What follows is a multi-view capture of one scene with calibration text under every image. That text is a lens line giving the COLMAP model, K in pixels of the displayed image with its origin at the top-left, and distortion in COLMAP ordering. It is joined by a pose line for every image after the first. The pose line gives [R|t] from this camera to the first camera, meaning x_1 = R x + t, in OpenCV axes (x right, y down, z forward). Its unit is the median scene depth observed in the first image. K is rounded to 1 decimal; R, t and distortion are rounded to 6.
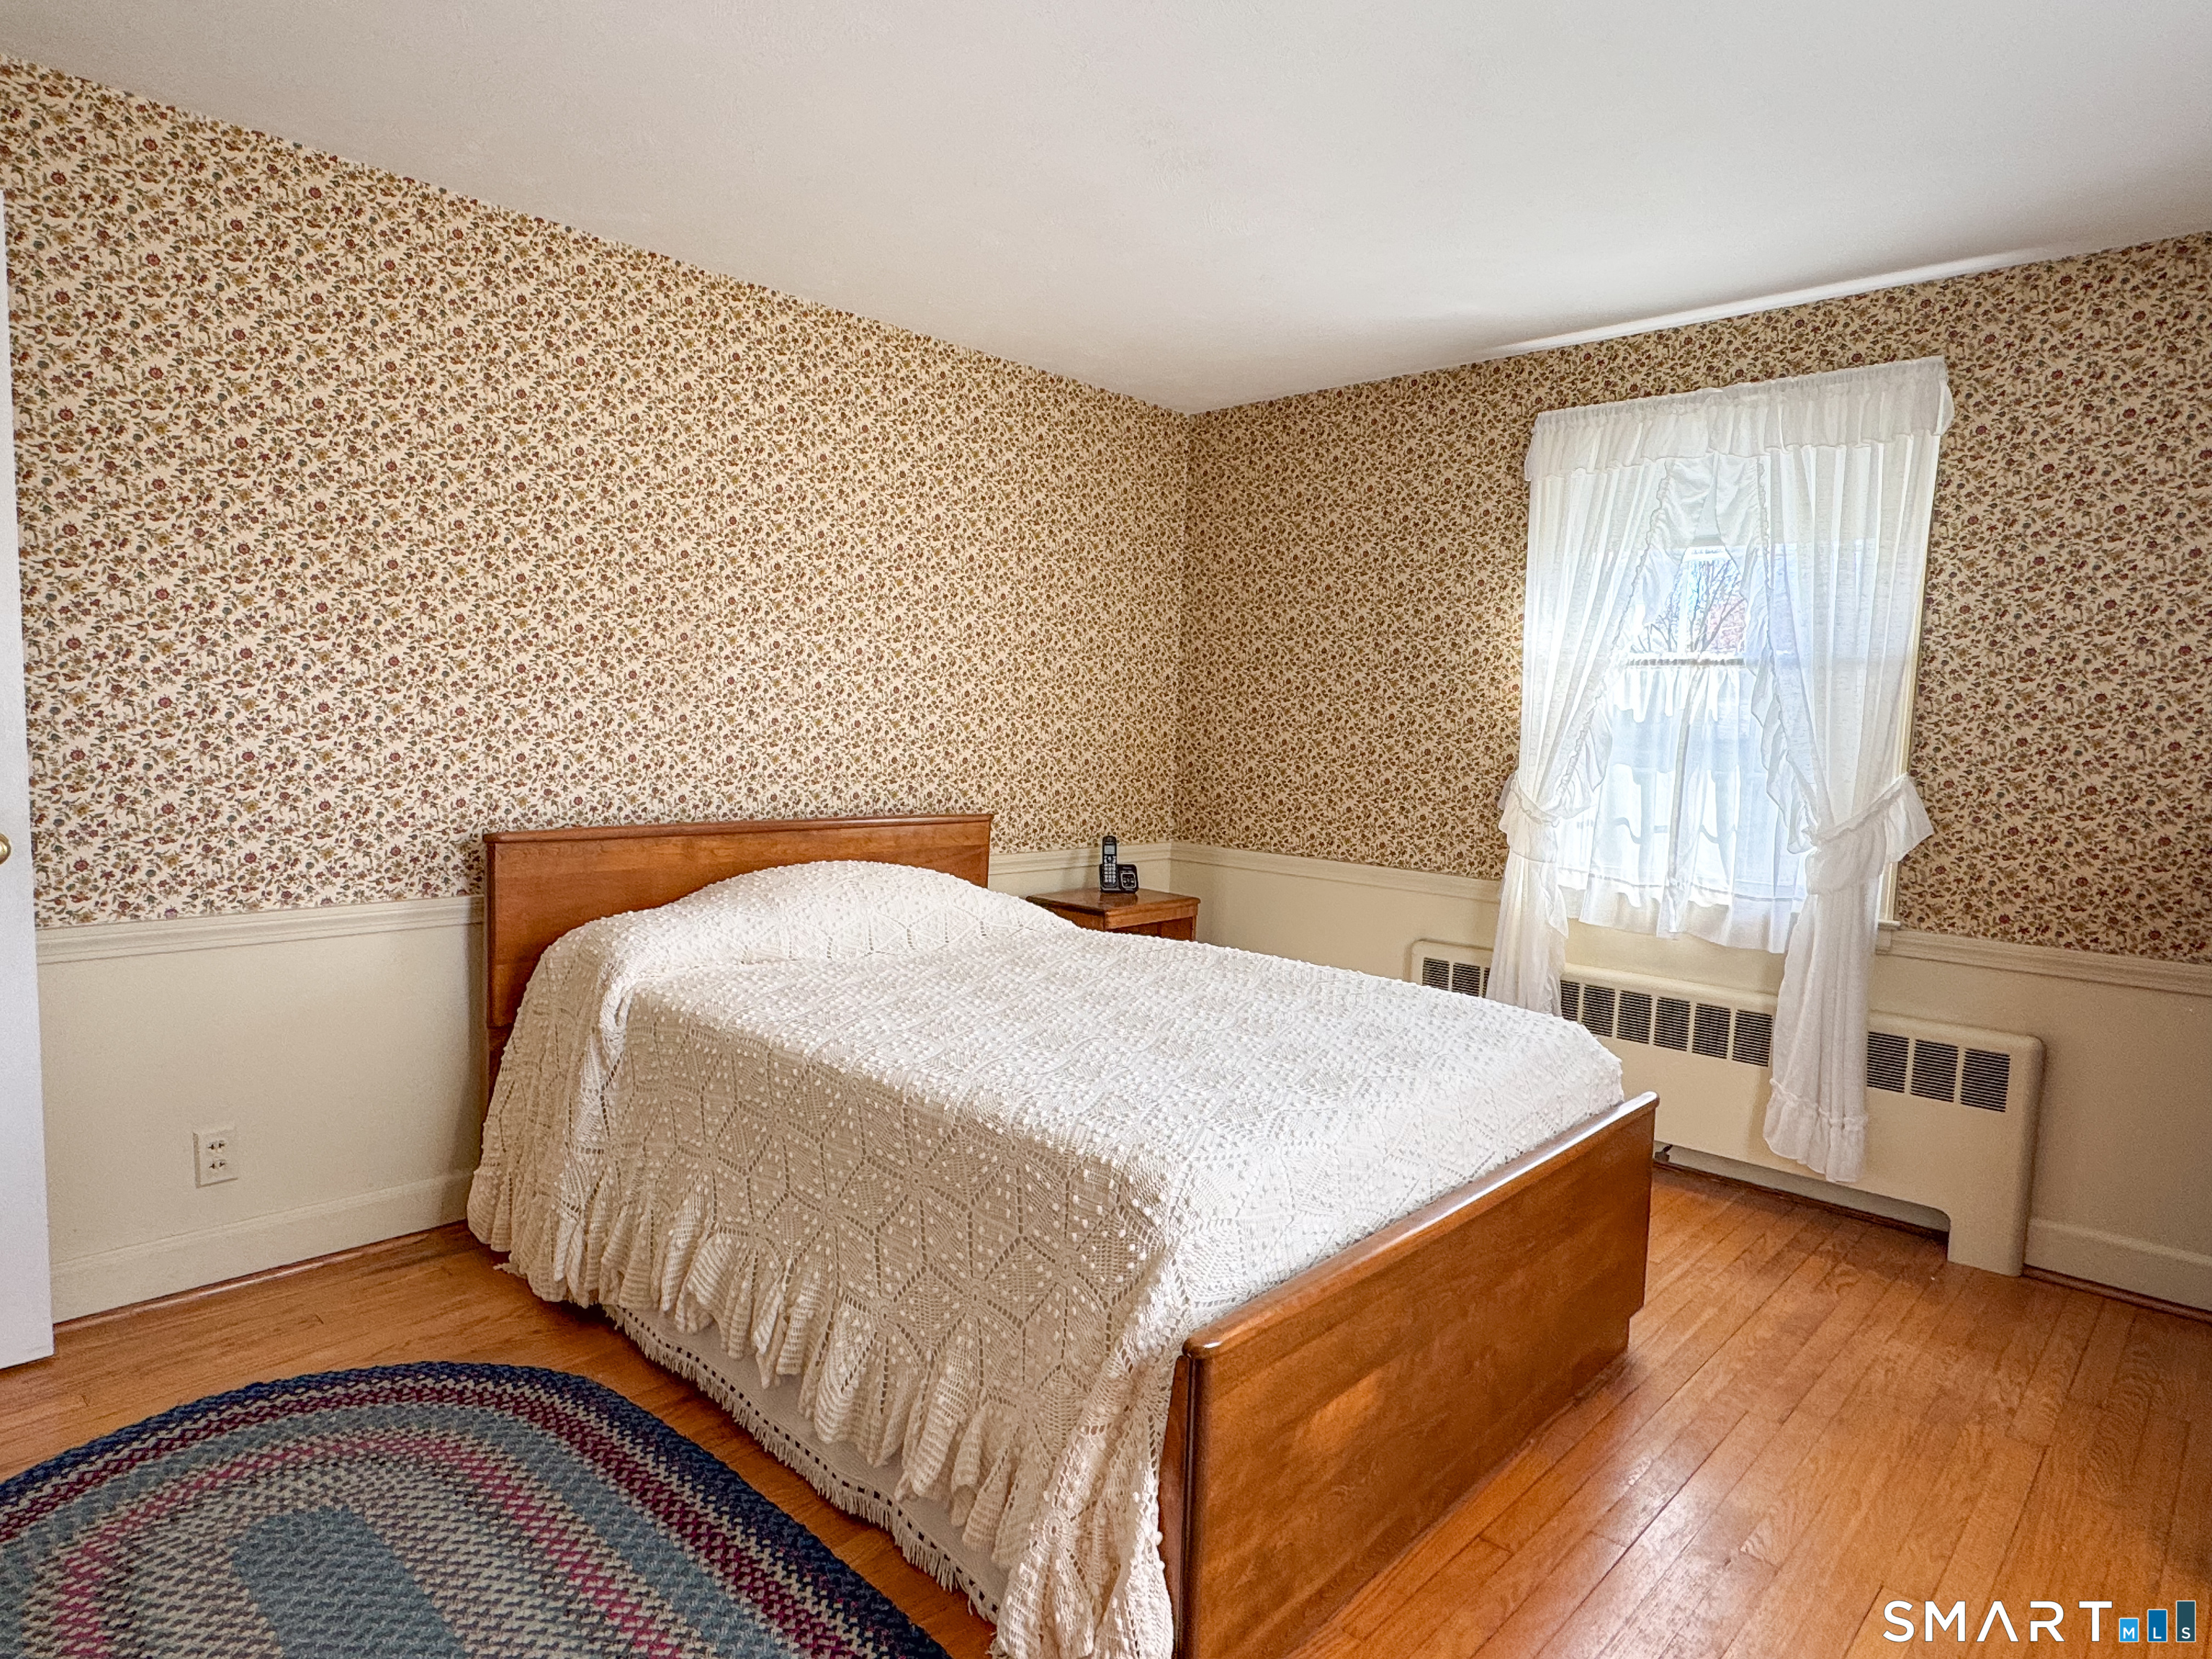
lens RADIAL K [[1288.4, 0, 1092.4], [0, 1288.4, 831.2], [0, 0, 1]] dist [0.006519, 0.000058]
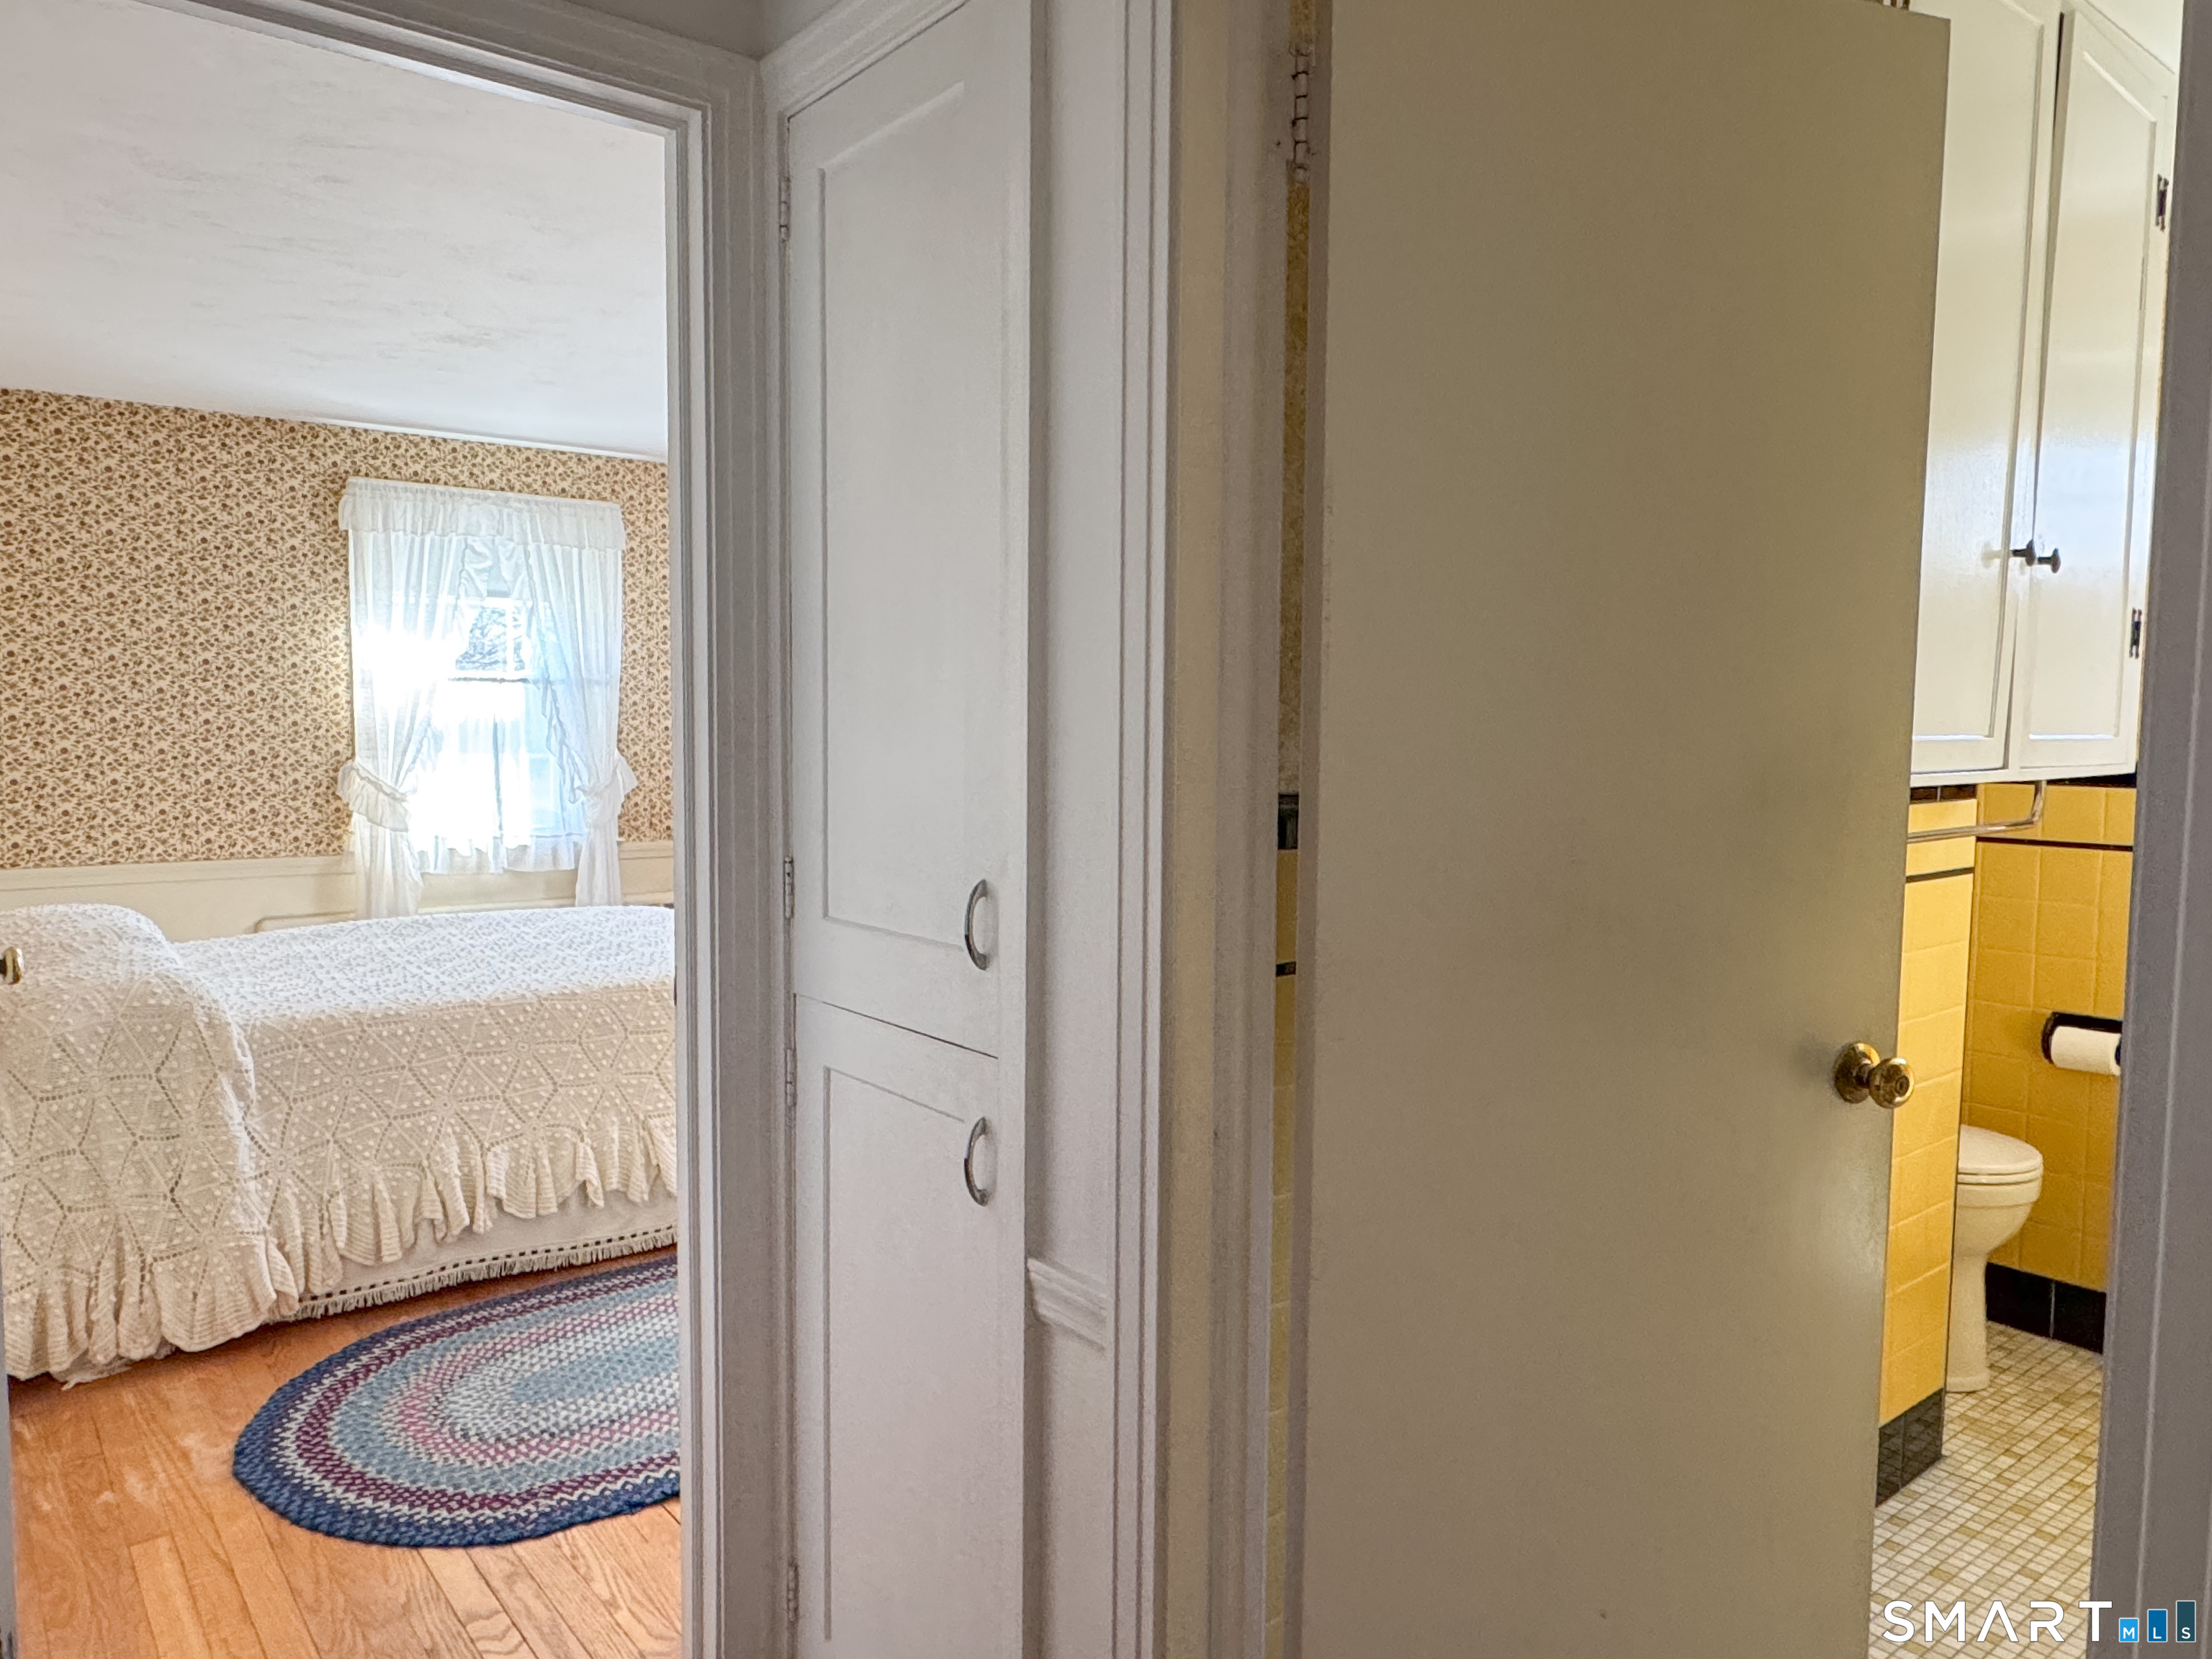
lens RADIAL K [[1541.0, 0, 1106.8], [0, 1541.0, 827.6], [0, 0, 1]] dist [-0.002446, 0.004894]
pose [[0.129047, -0.102409, 0.986336, -1.162924], [0.084504, 0.992171, 0.091959, -0.068000], [-0.988031, 0.071482, 0.136691, 0.102050]]
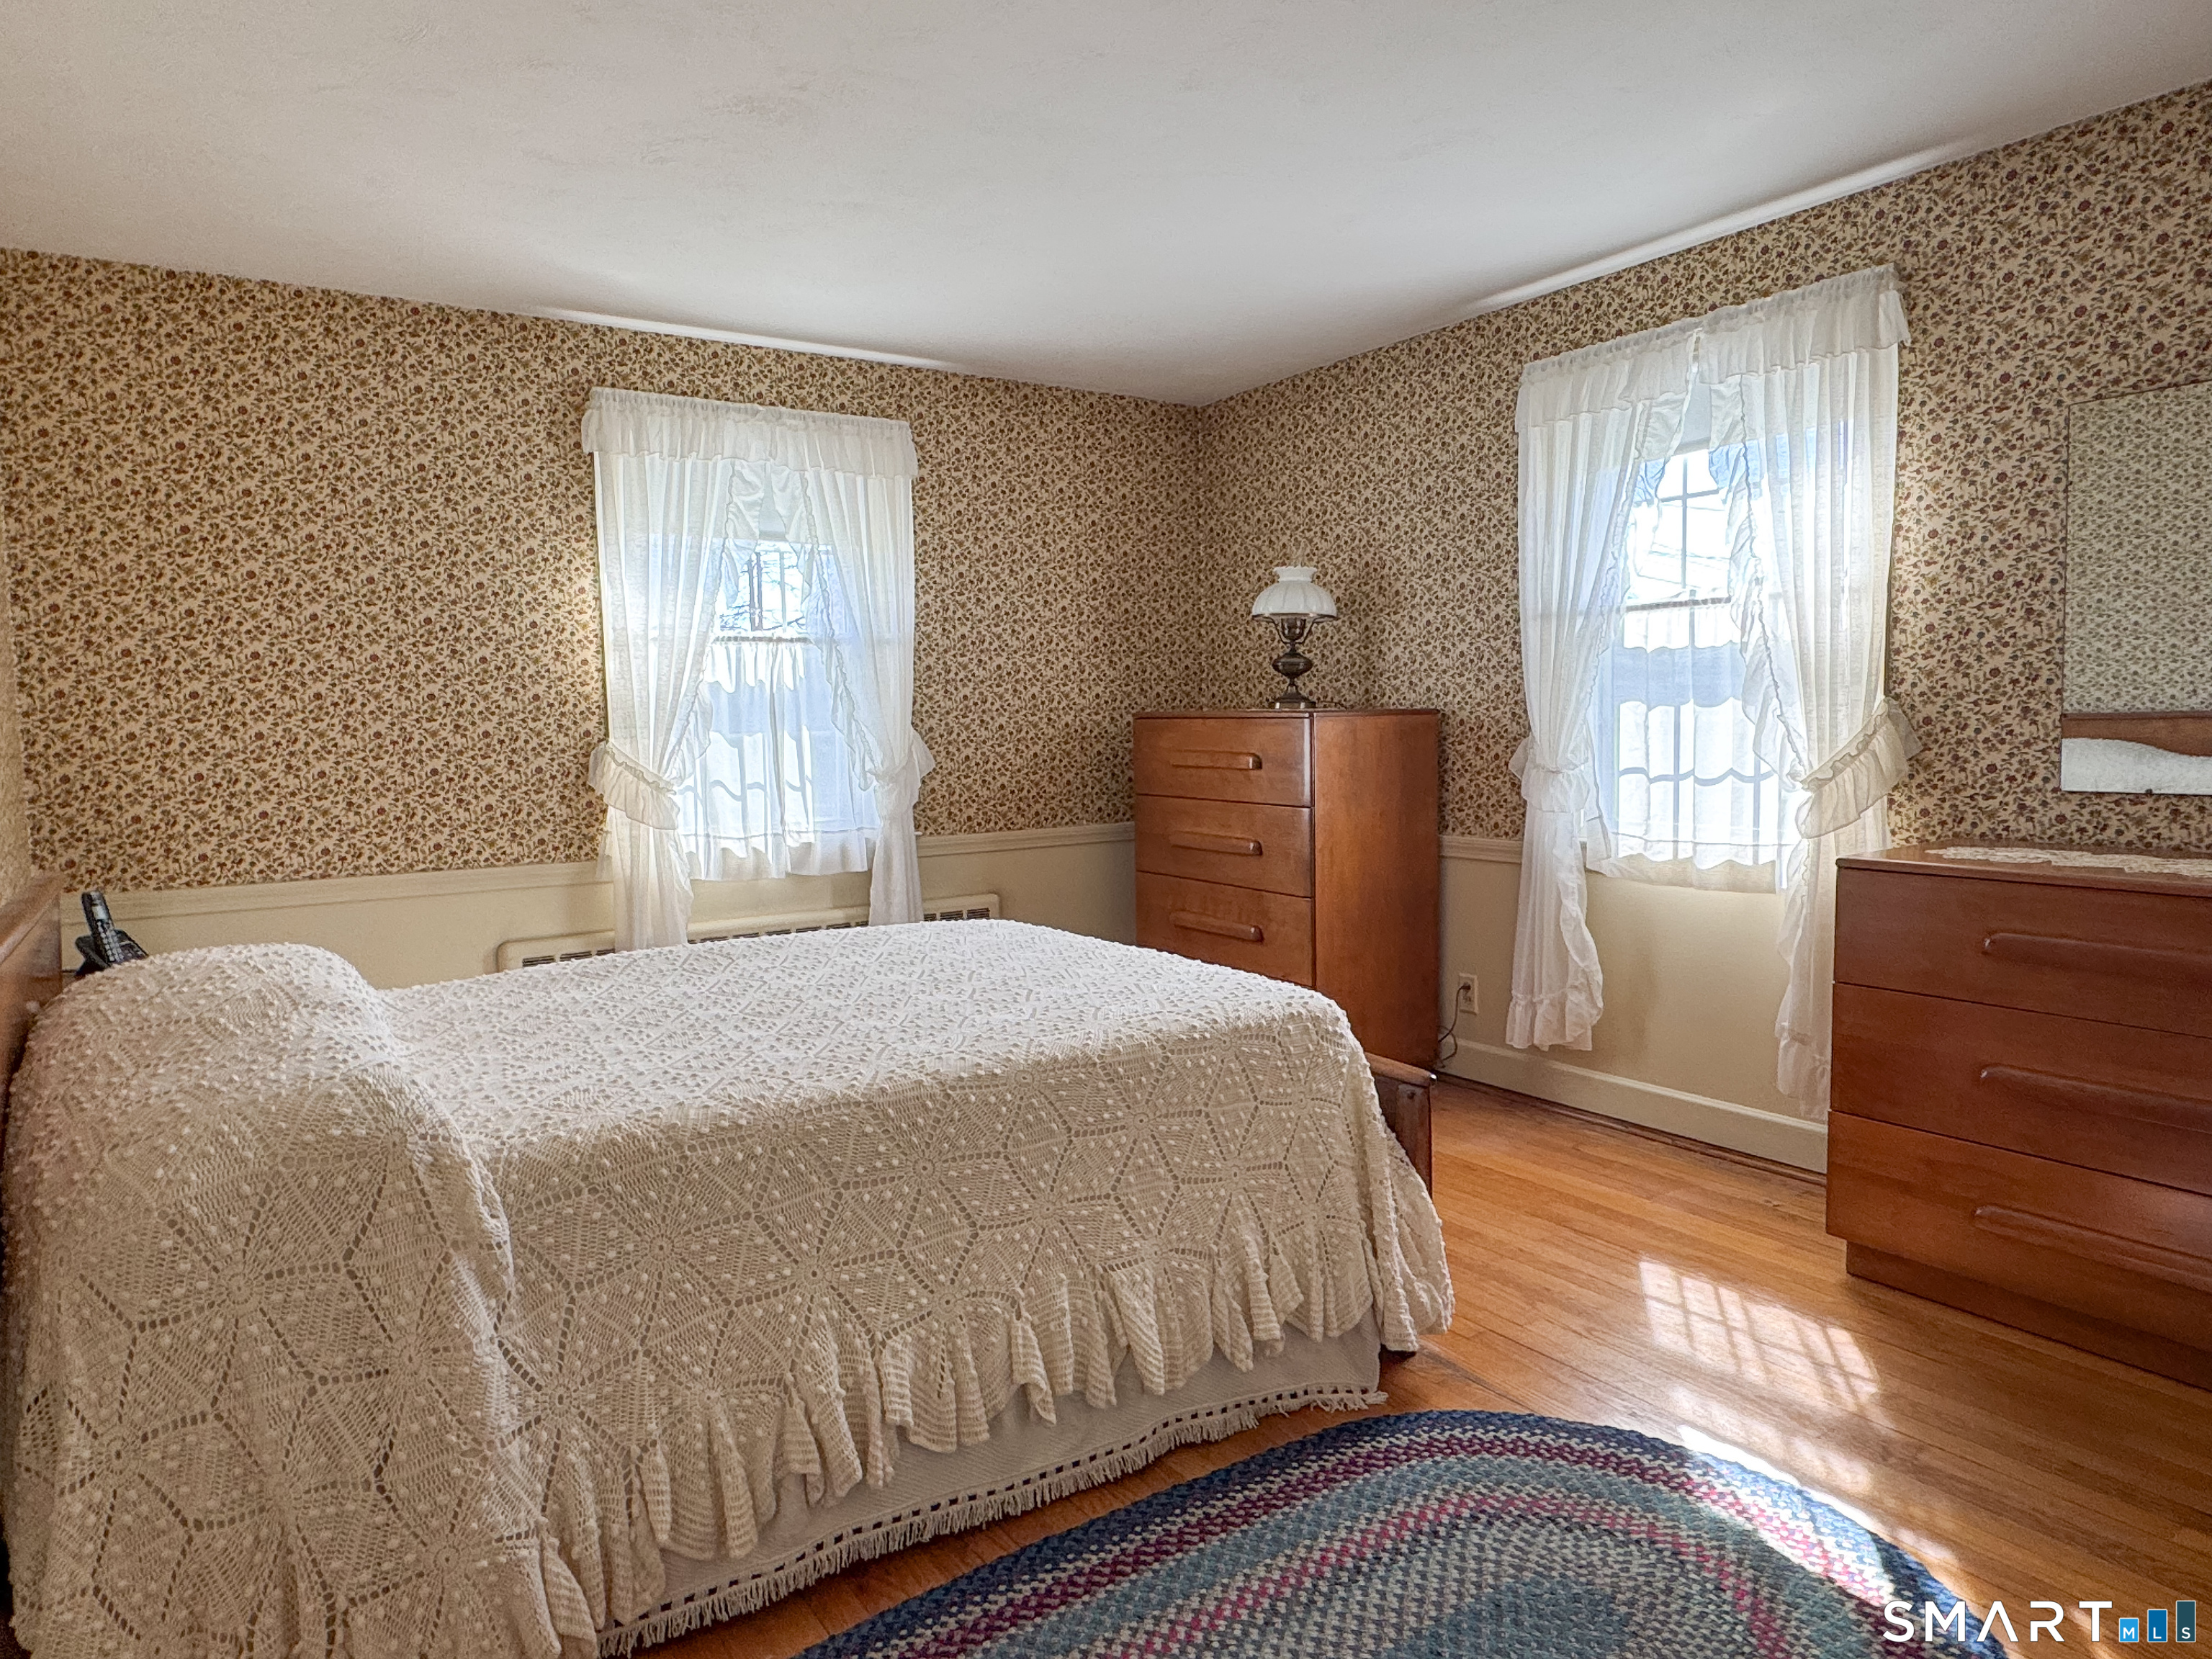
lens RADIAL K [[1399.0, 0, 1103.5], [0, 1399.0, 834.2], [0, 0, 1]] dist [-0.003734, 0.002110]
pose [[0.213995, -0.117008, 0.969802, -0.716527], [0.116278, 0.988792, 0.093642, -0.040500], [-0.969889, 0.092728, 0.225202, 0.442184]]
